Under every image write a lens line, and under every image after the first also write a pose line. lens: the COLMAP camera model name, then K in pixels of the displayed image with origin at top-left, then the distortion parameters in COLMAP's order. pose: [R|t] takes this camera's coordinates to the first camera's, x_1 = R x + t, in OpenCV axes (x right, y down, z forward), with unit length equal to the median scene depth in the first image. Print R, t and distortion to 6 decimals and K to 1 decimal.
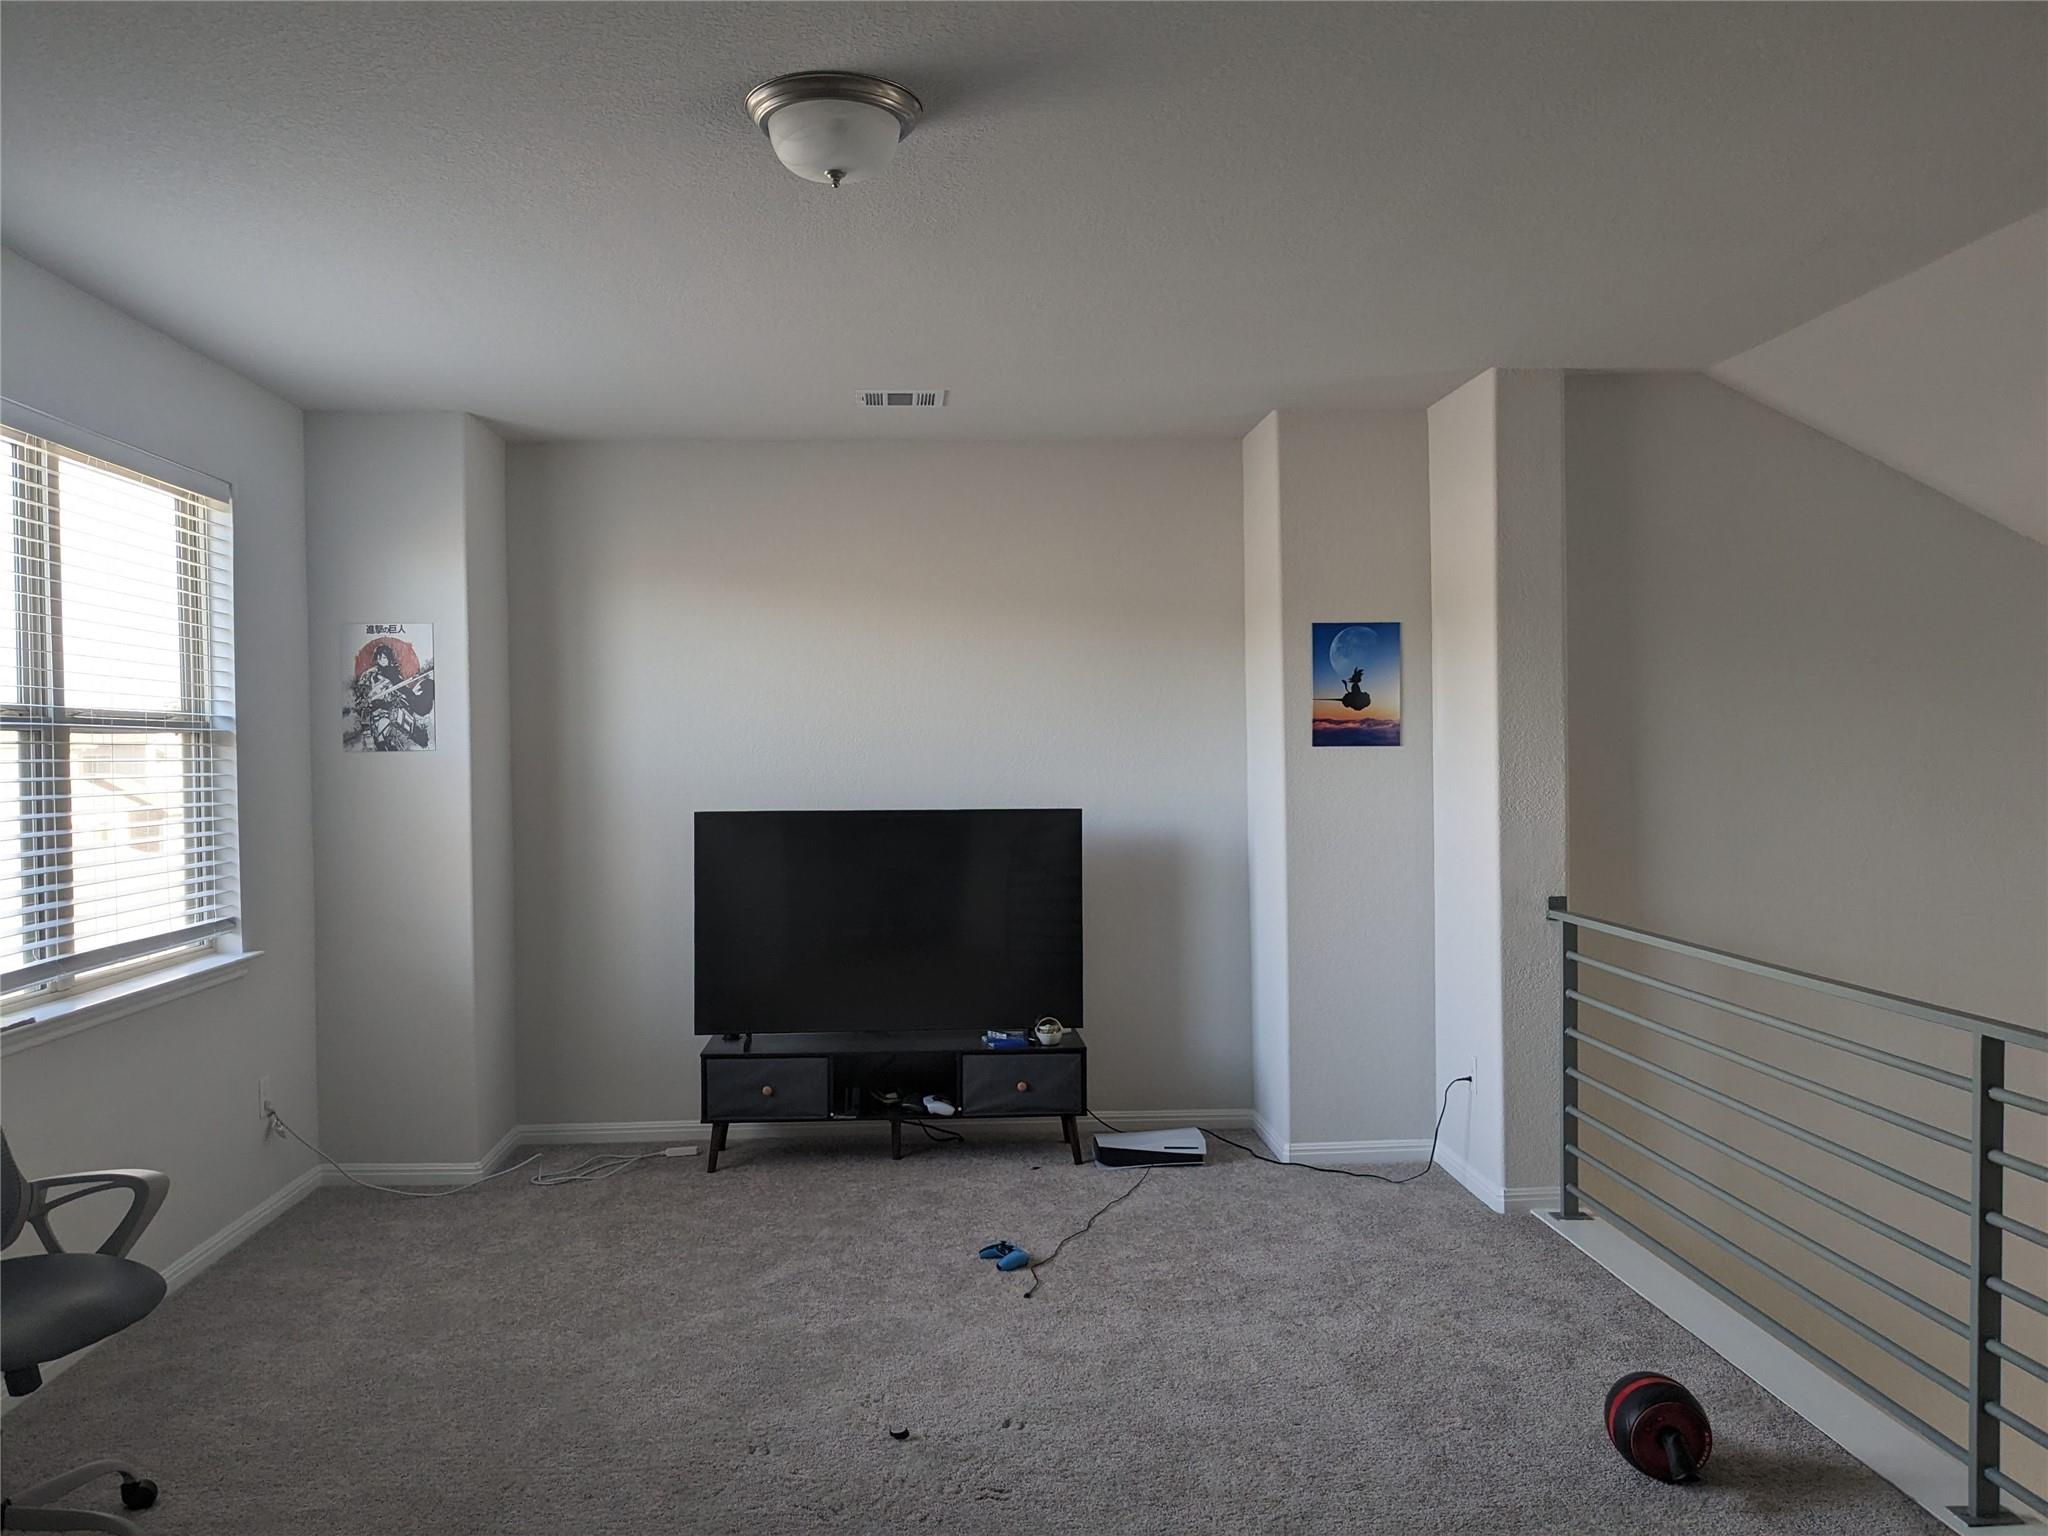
lens RADIAL K [[1638.0, 0, 1012.8], [0, 1638.0, 766.3], [0, 0, 1]] dist [0.026927, -0.005396]
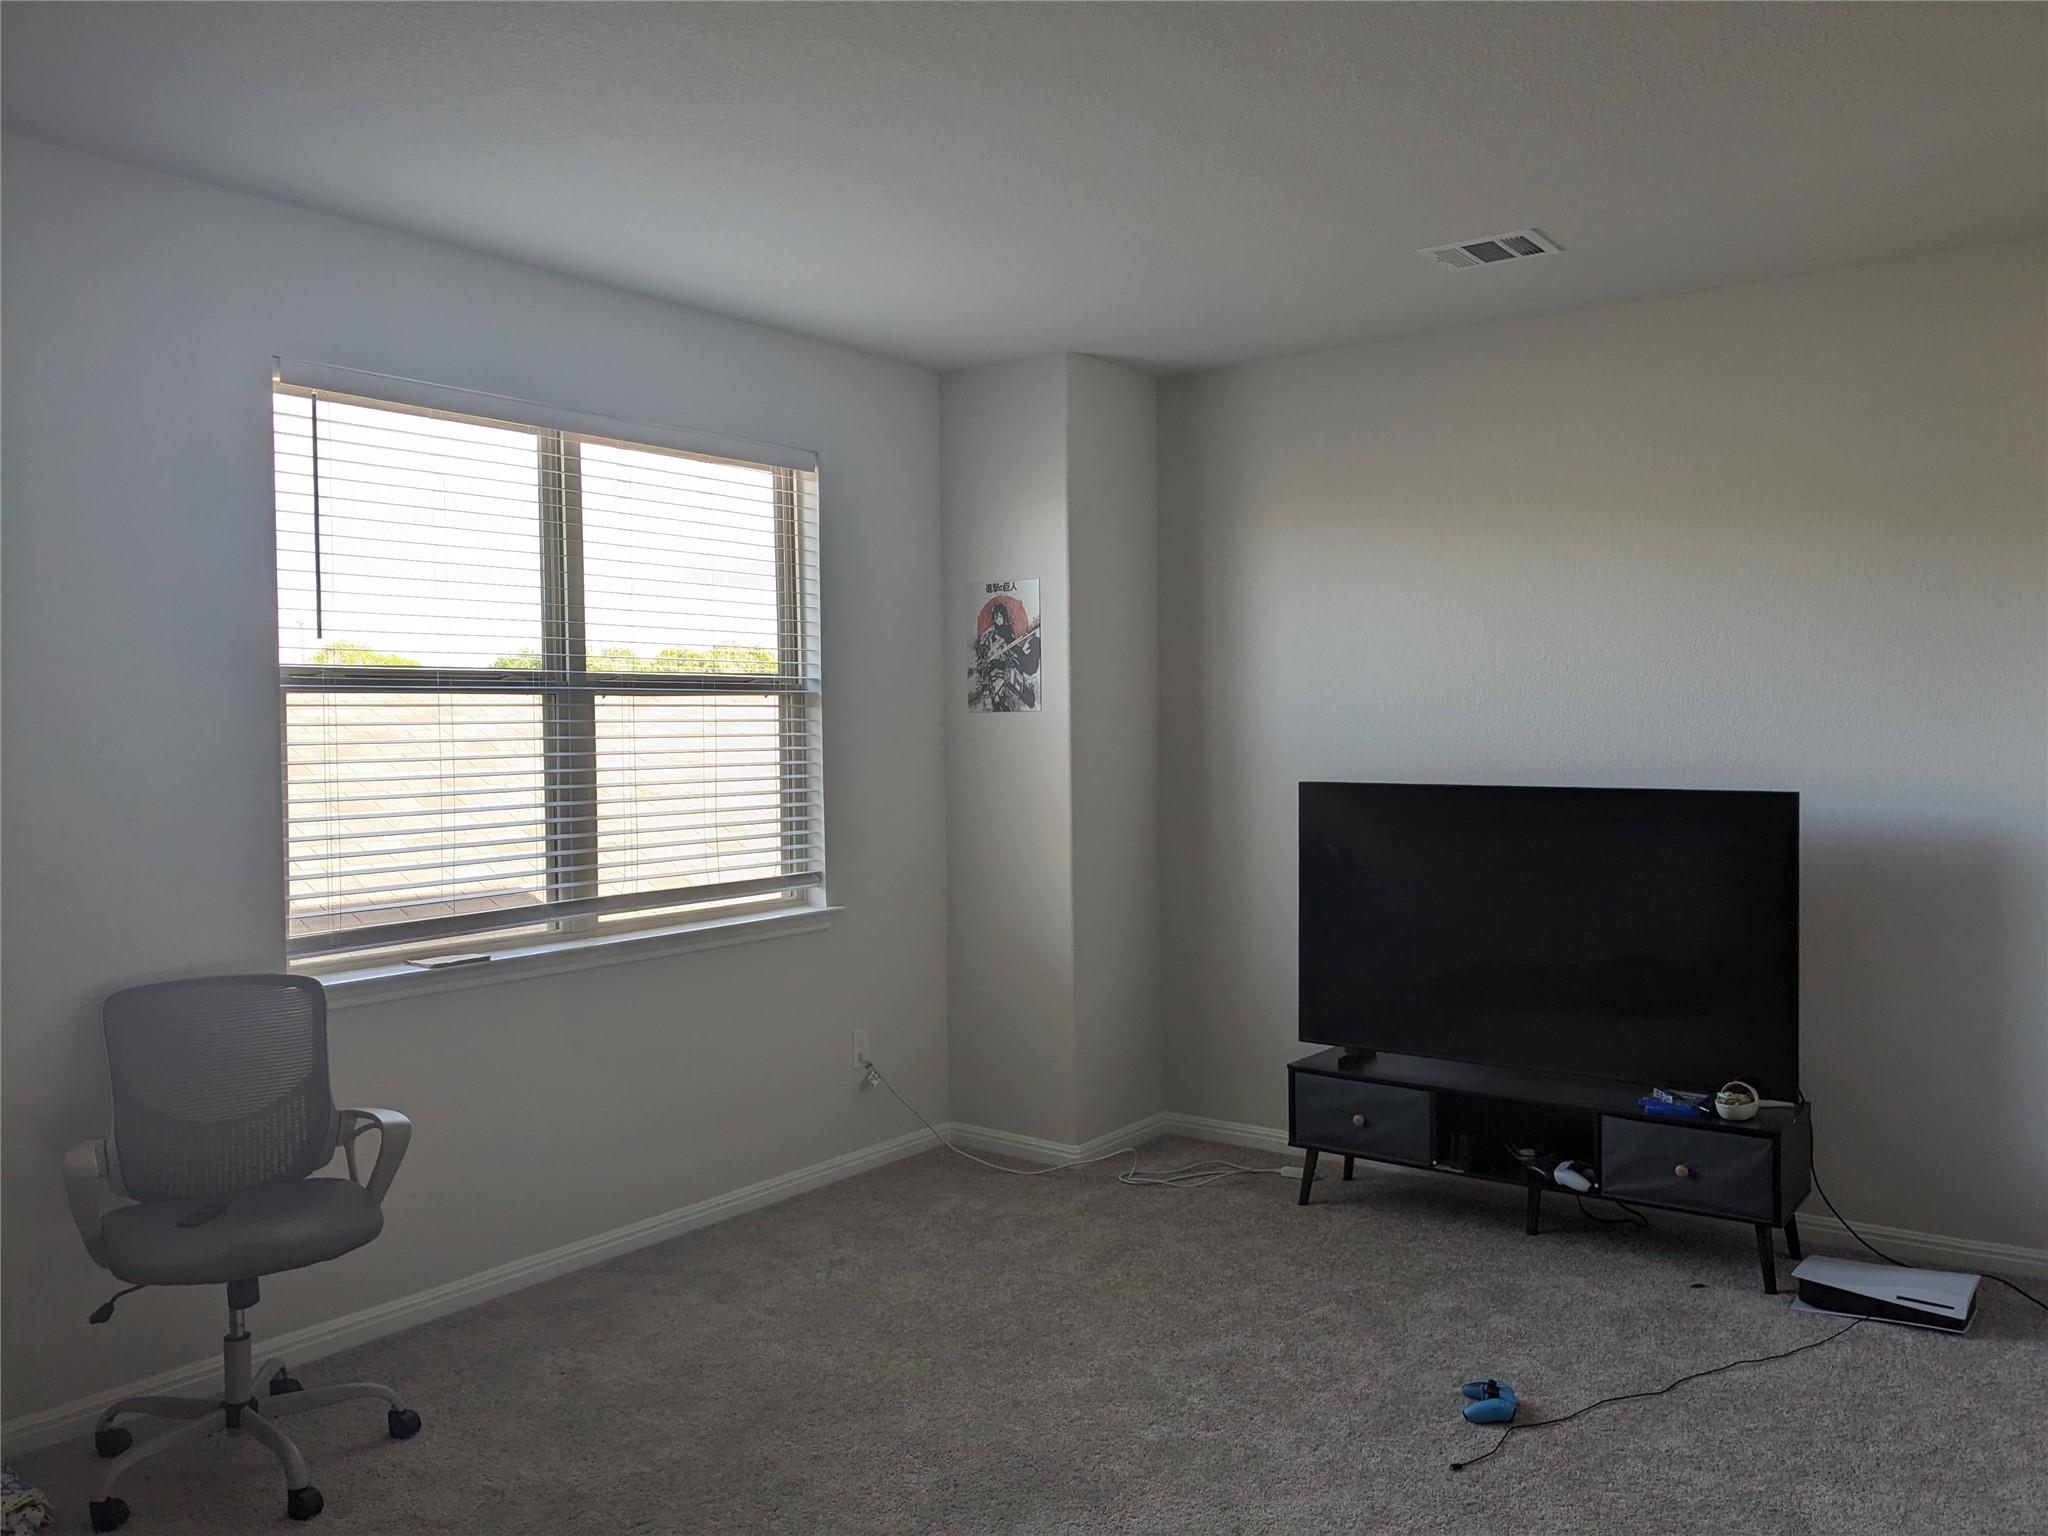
lens RADIAL K [[1648.0, 0, 1027.4], [0, 1648.0, 742.3], [0, 0, 1]] dist [0.092501, -0.148614]
pose [[0.777391, 0.013486, -0.628873, 0.274656], [-0.006242, 0.999886, 0.013726, -0.004959], [0.628987, -0.006744, 0.777387, 0.267169]]
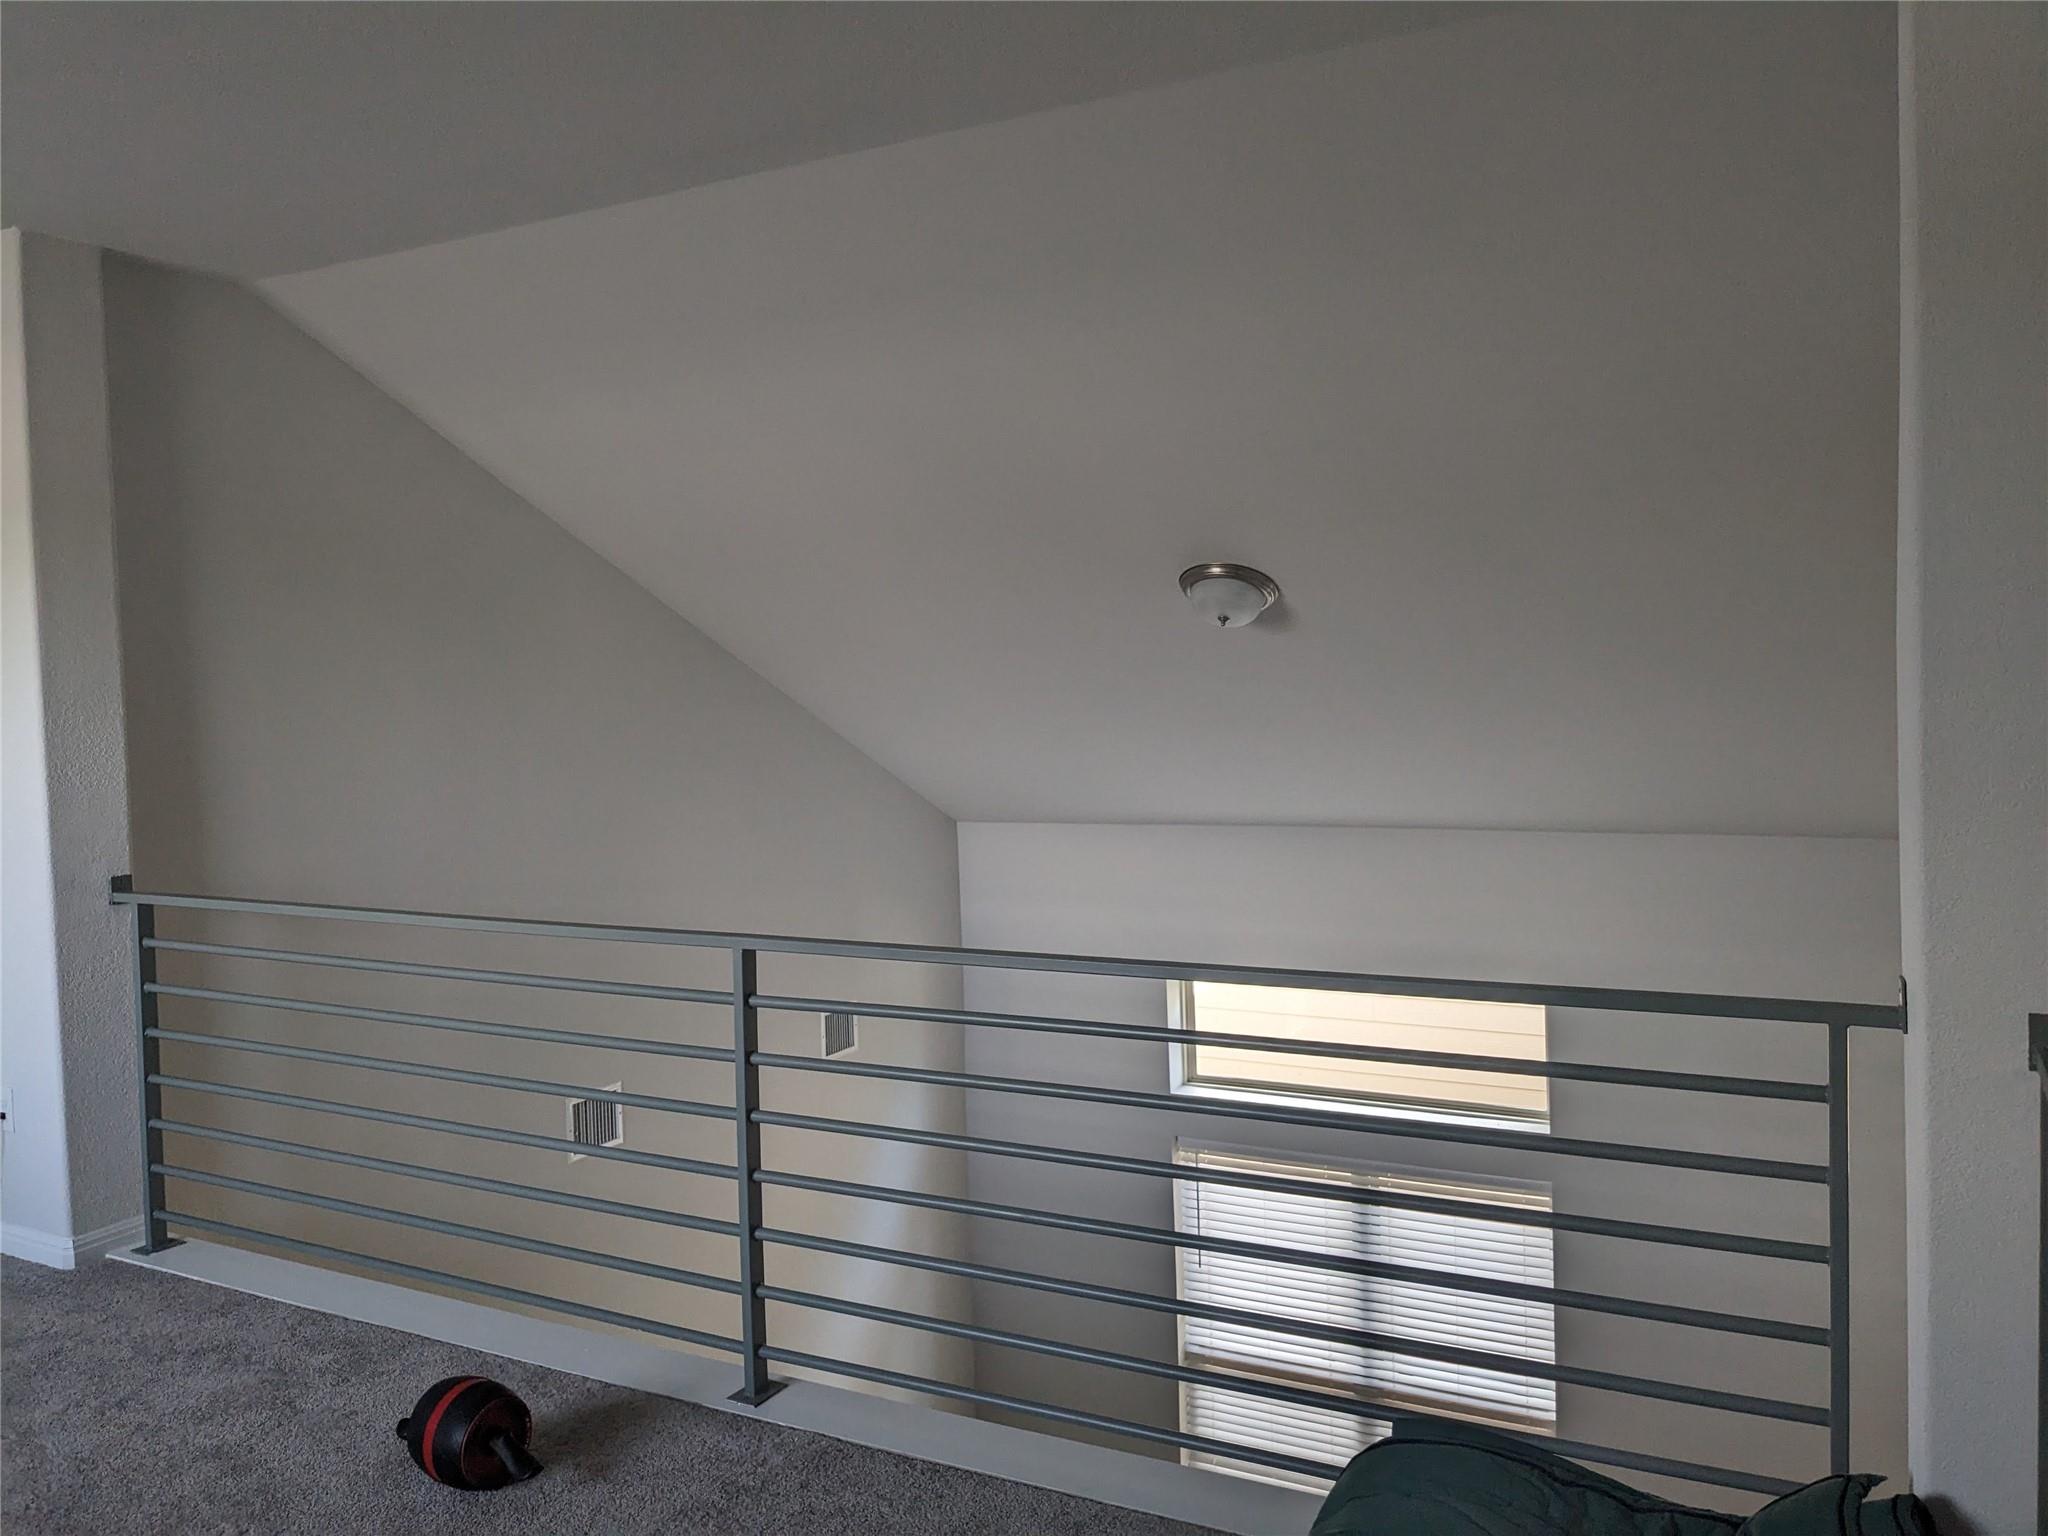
lens RADIAL K [[1652.0, 0, 966.0], [0, 1652.0, 720.2], [0, 0, 1]] dist [-0.002633, -0.006217]
pose [[0.554479, -0.033667, 0.831516, -0.129640], [0.036038, 0.999215, 0.016426, 0.001282], [-0.831417, 0.020858, 0.555258, 0.168259]]
